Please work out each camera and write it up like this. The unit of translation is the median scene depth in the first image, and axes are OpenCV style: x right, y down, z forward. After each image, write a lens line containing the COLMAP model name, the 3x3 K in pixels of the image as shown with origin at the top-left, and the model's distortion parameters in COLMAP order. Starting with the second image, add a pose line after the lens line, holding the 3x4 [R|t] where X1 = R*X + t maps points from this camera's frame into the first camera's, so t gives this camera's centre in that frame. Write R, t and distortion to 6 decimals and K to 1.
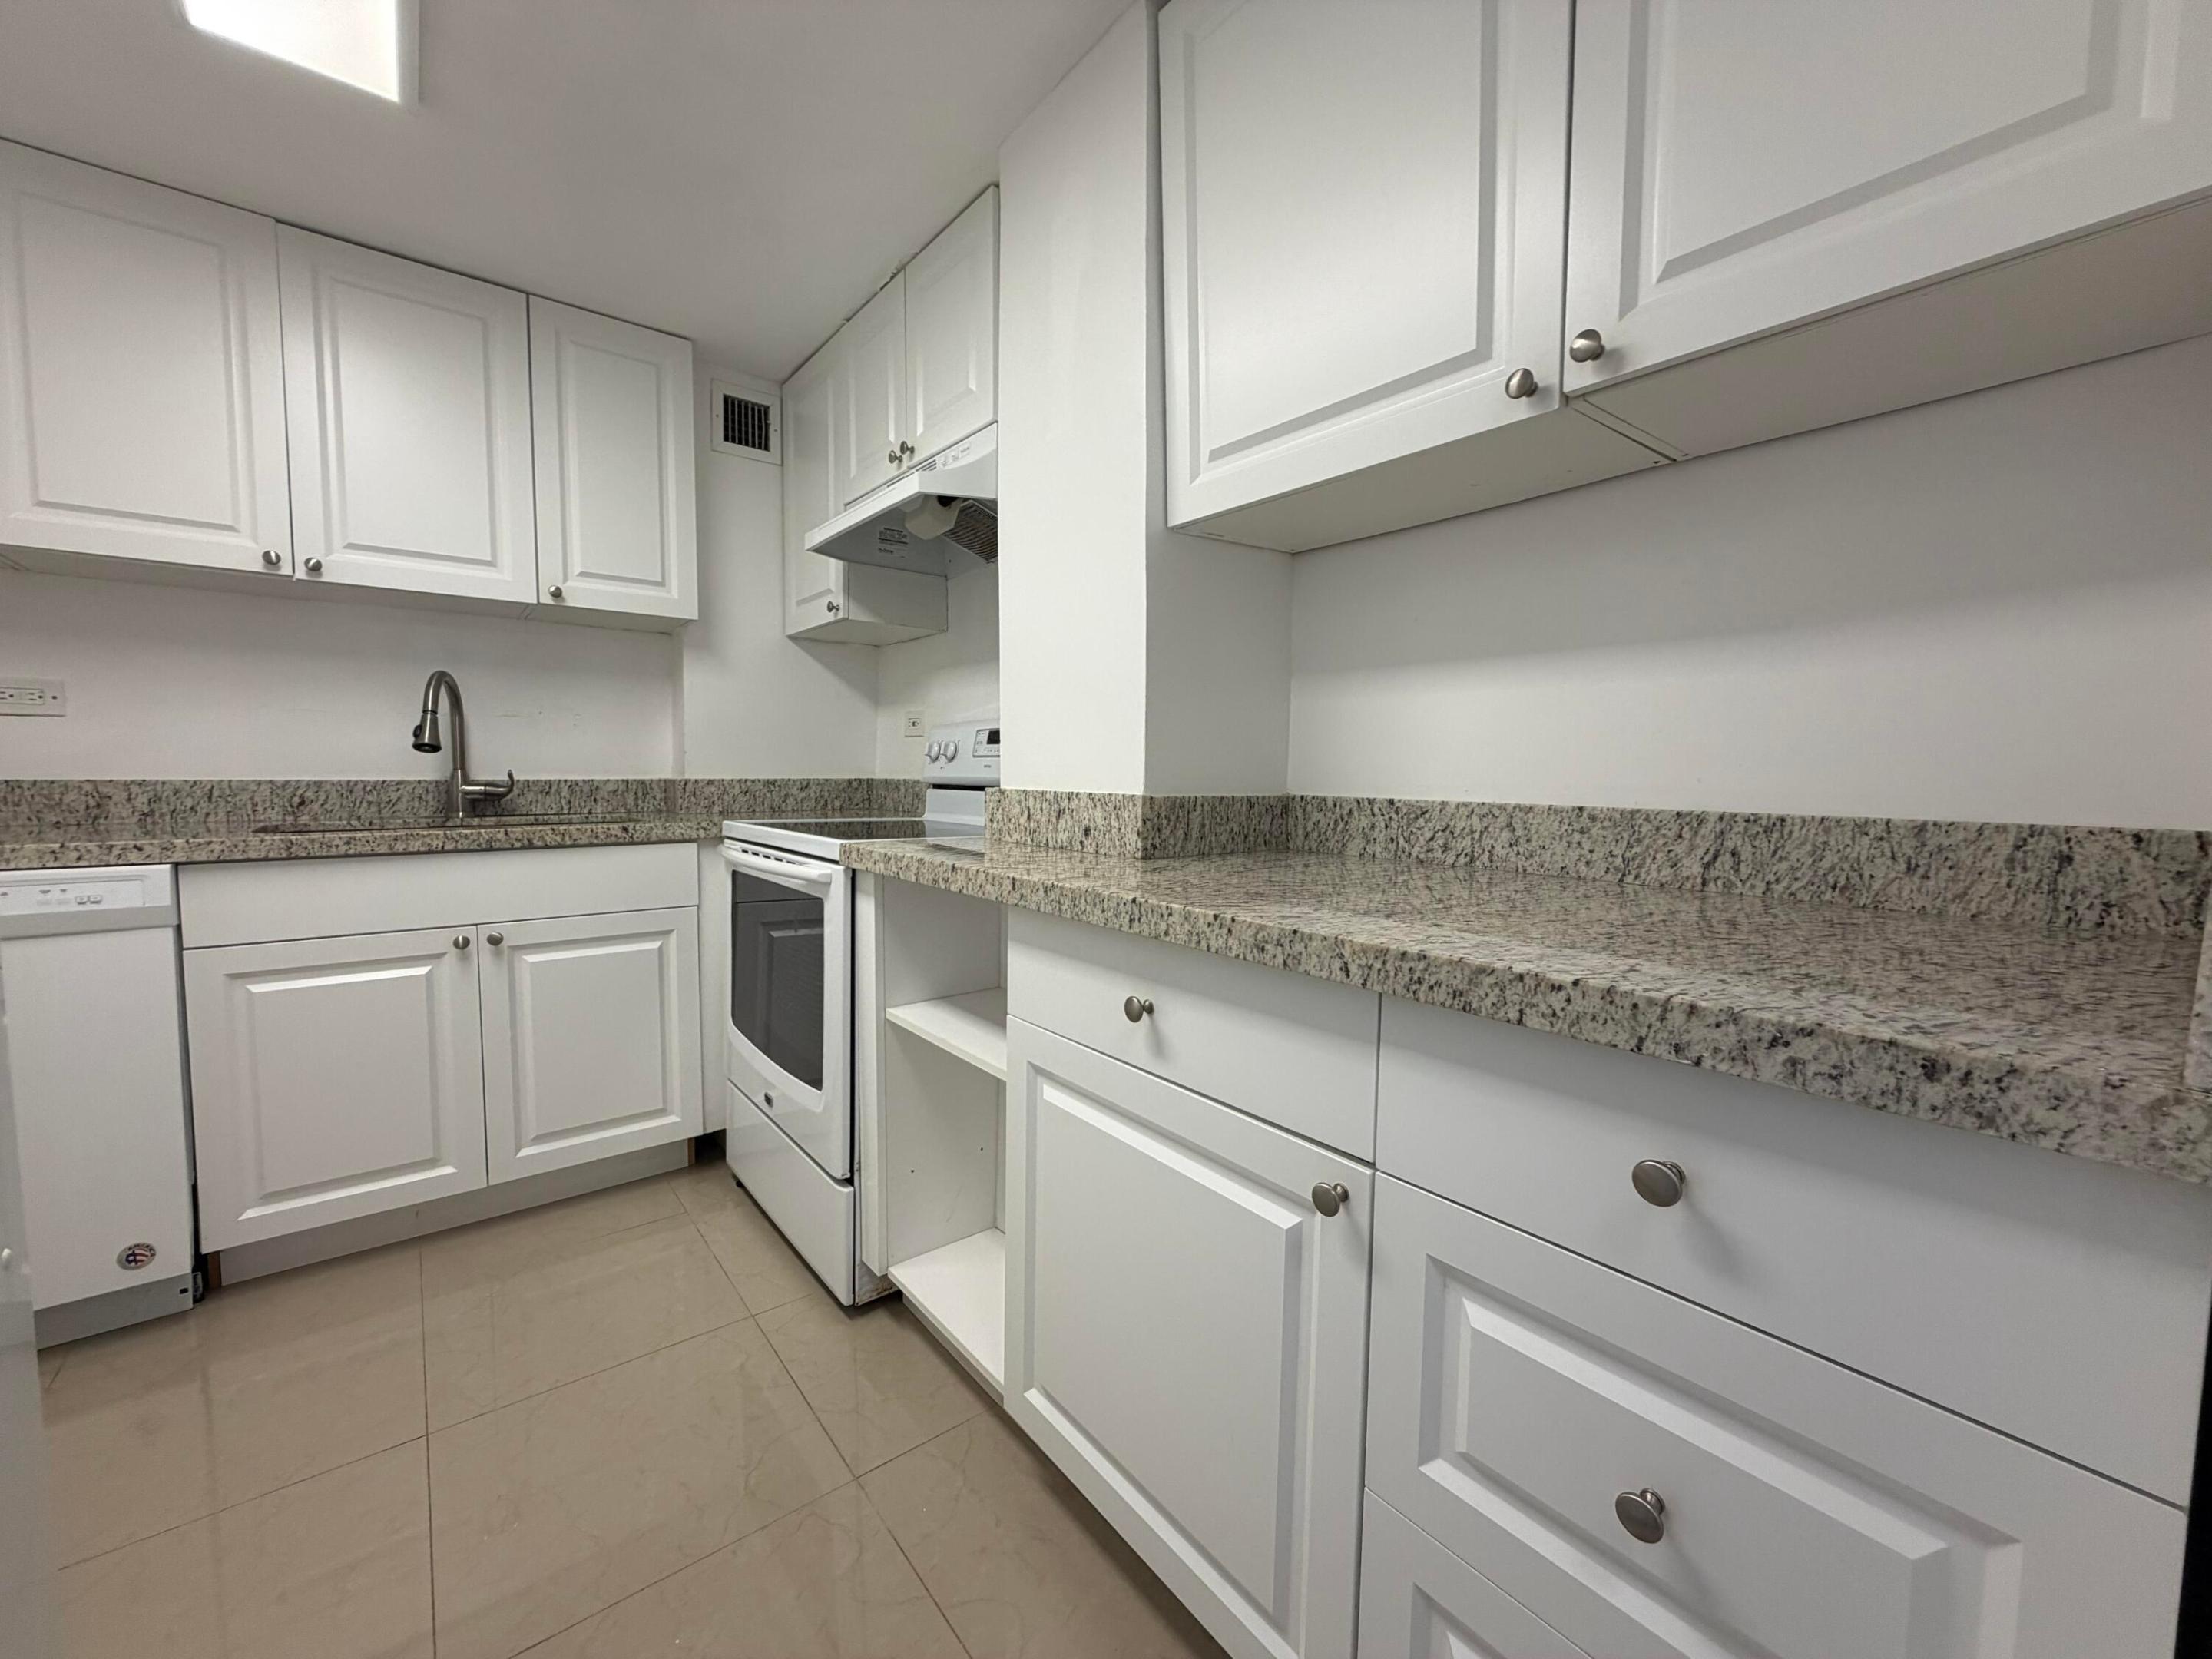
lens RADIAL K [[889.5, 0, 1102.8], [0, 889.5, 830.9], [0, 0, 1]] dist [0.000439, 0.000016]
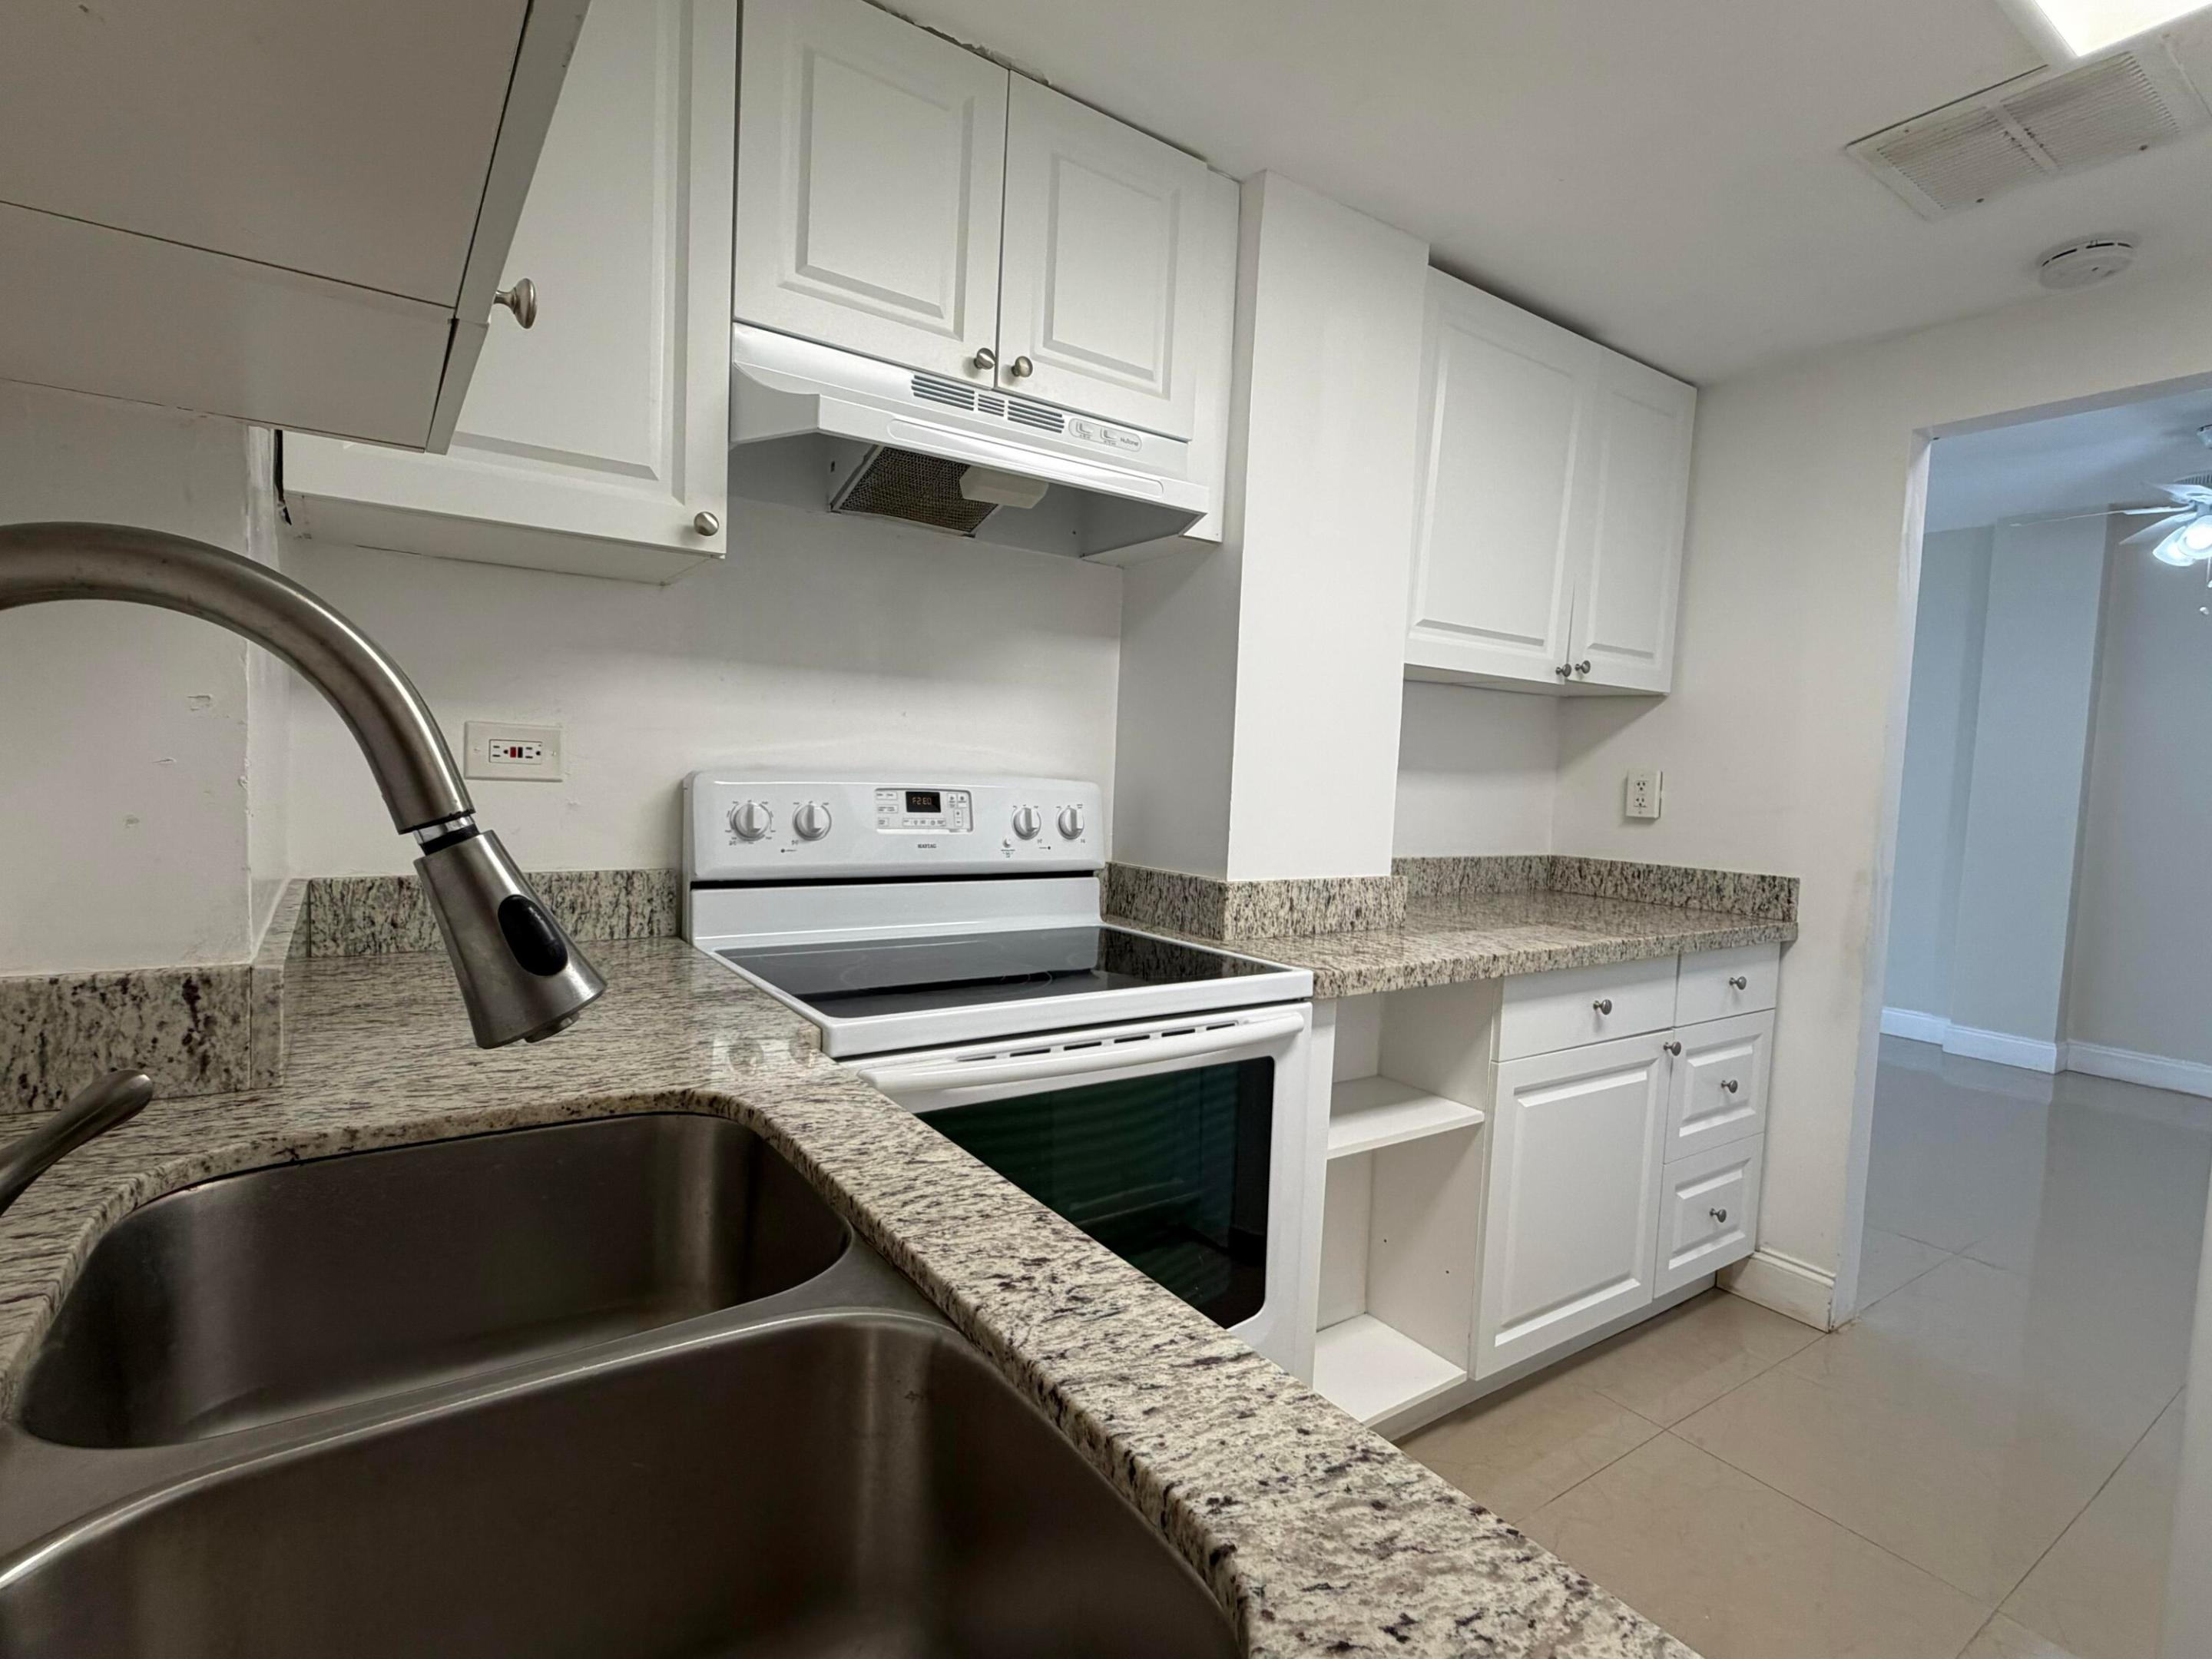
lens RADIAL K [[1069.1, 0, 1105.9], [0, 1069.1, 829.6], [0, 0, 1]] dist [-0.001030, 0.000121]
pose [[0.057859, -0.067701, 0.996027, -1.398589], [0.027022, 0.997439, 0.066227, -0.205383], [-0.997959, 0.023083, 0.059541, 1.258790]]
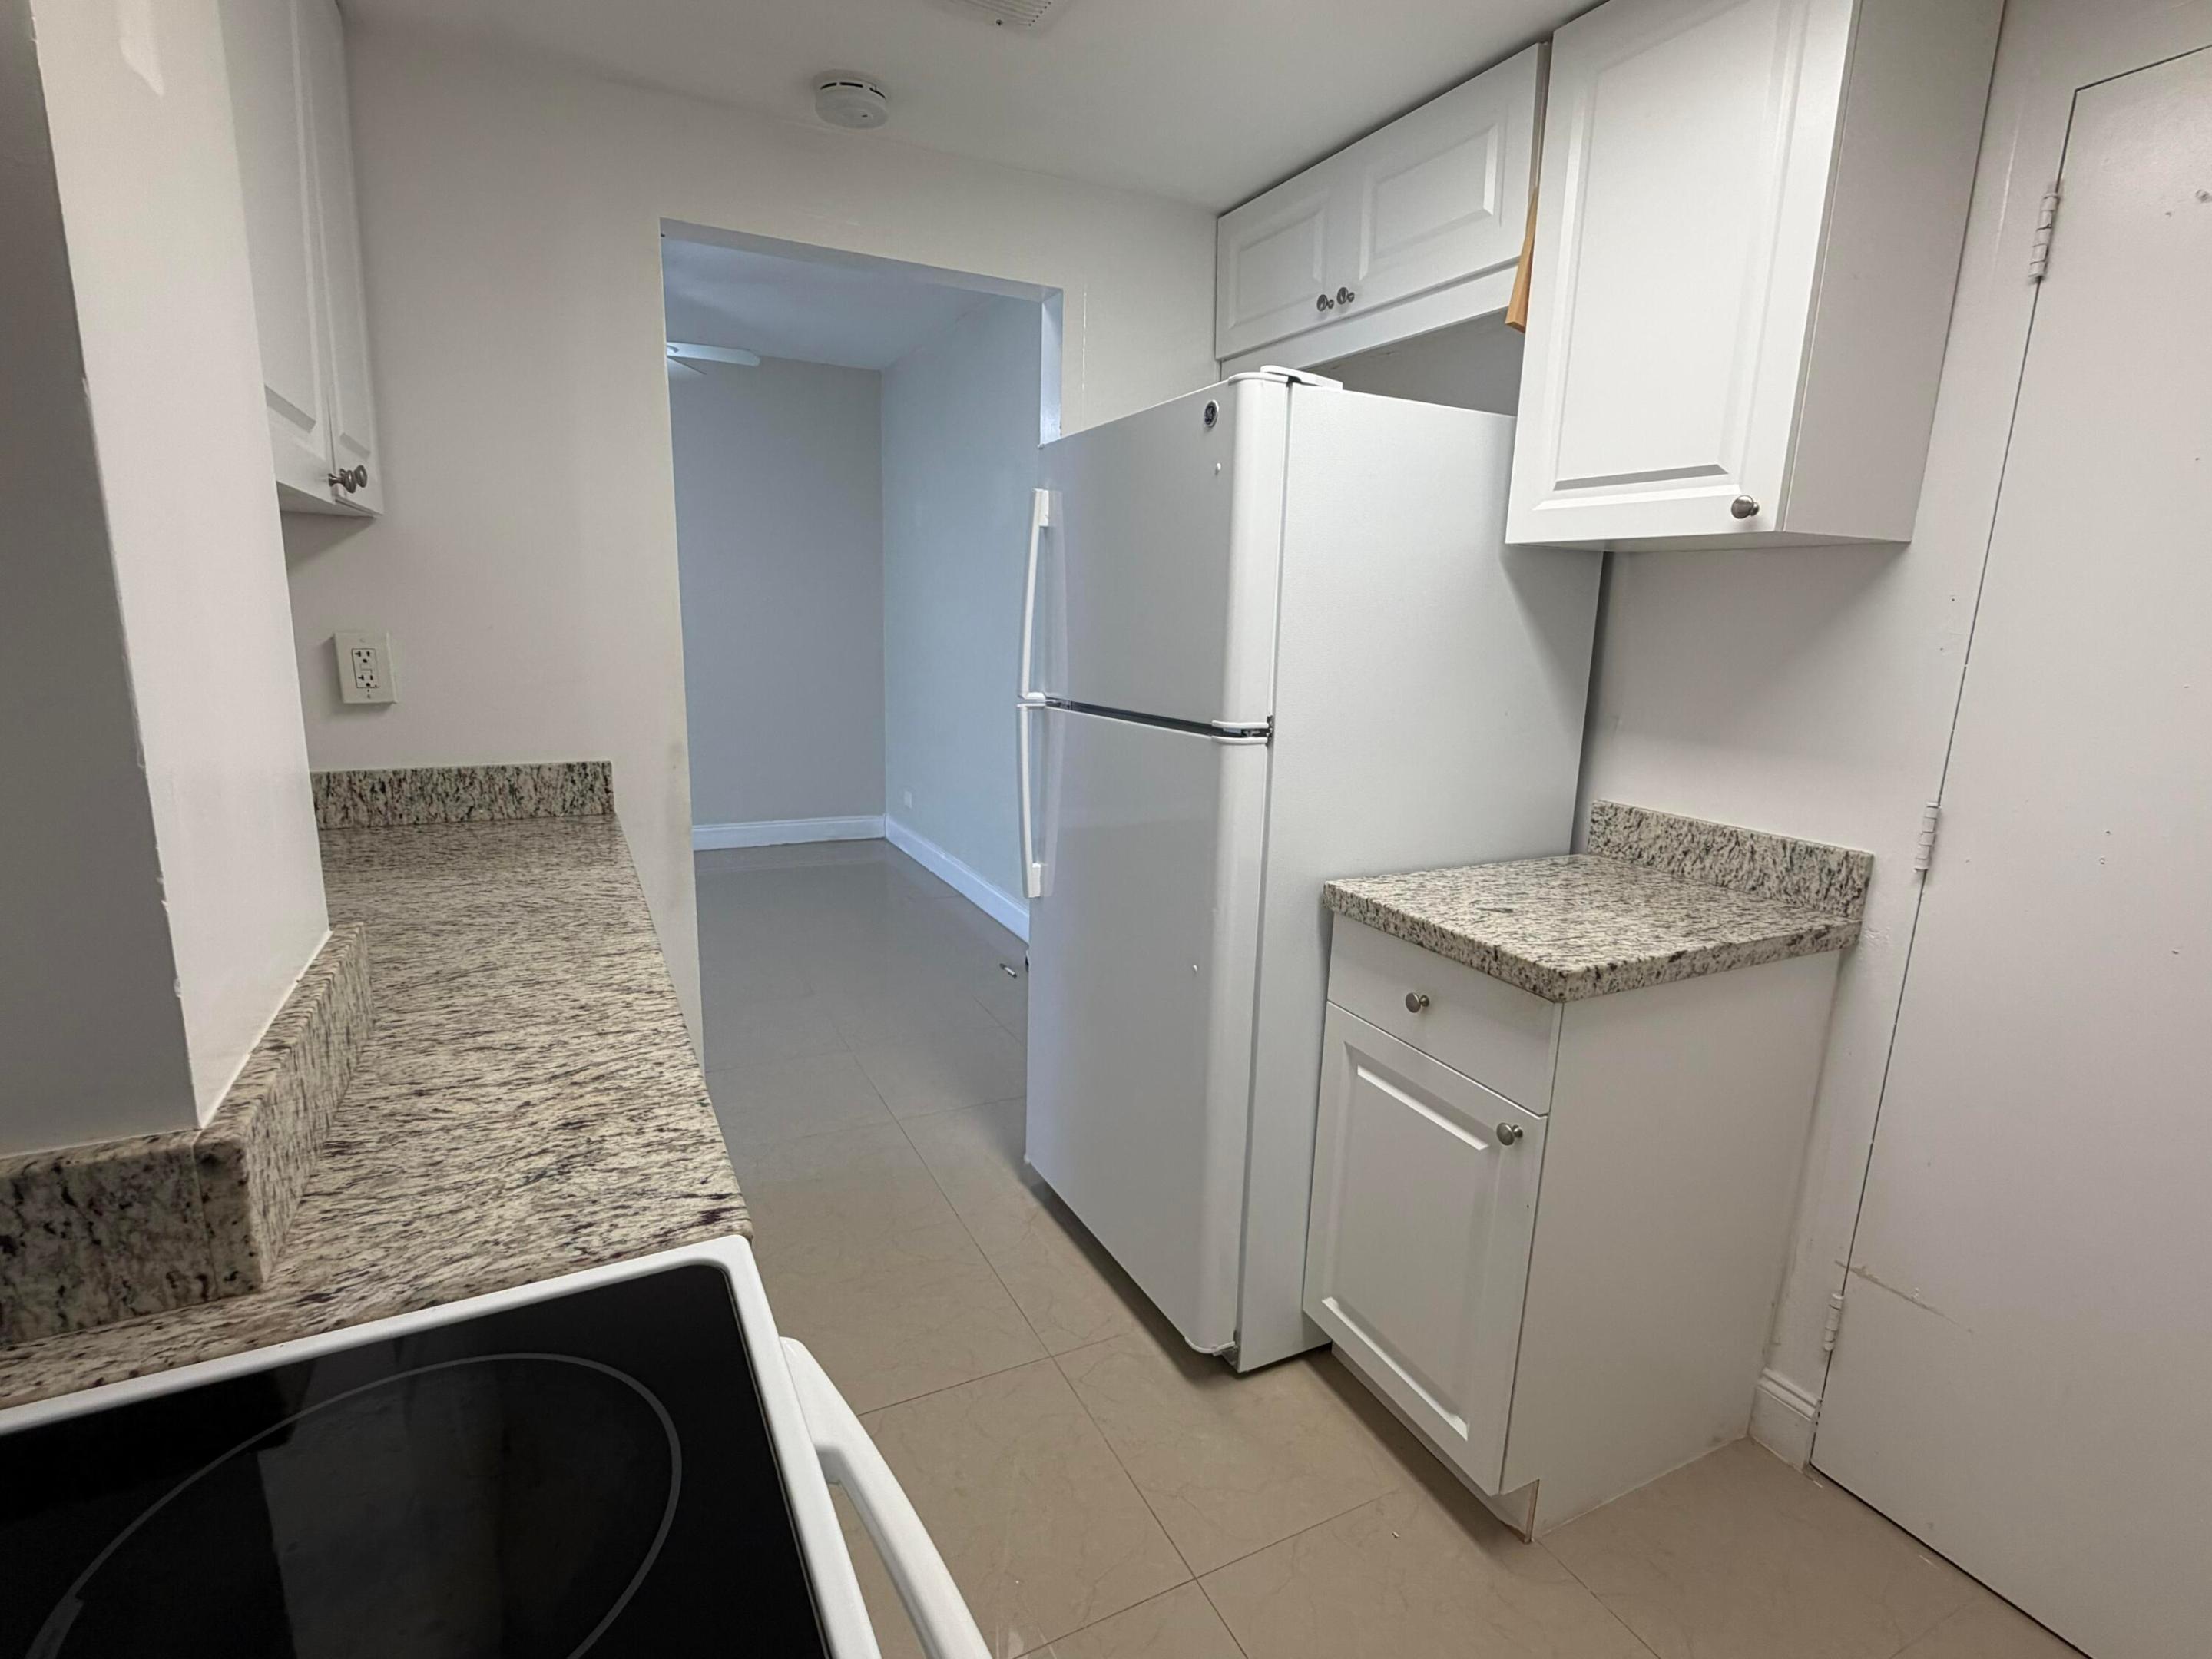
lens RADIAL K [[1069.1, 0, 1111.5], [0, 1069.1, 828.1], [0, 0, 1]] dist [-0.001030, 0.000121]
pose [[-0.981771, -0.077857, 0.173390, -0.573455], [-0.029318, 0.963369, 0.266574, -0.293772], [-0.187793, 0.256631, -0.948090, 1.491978]]
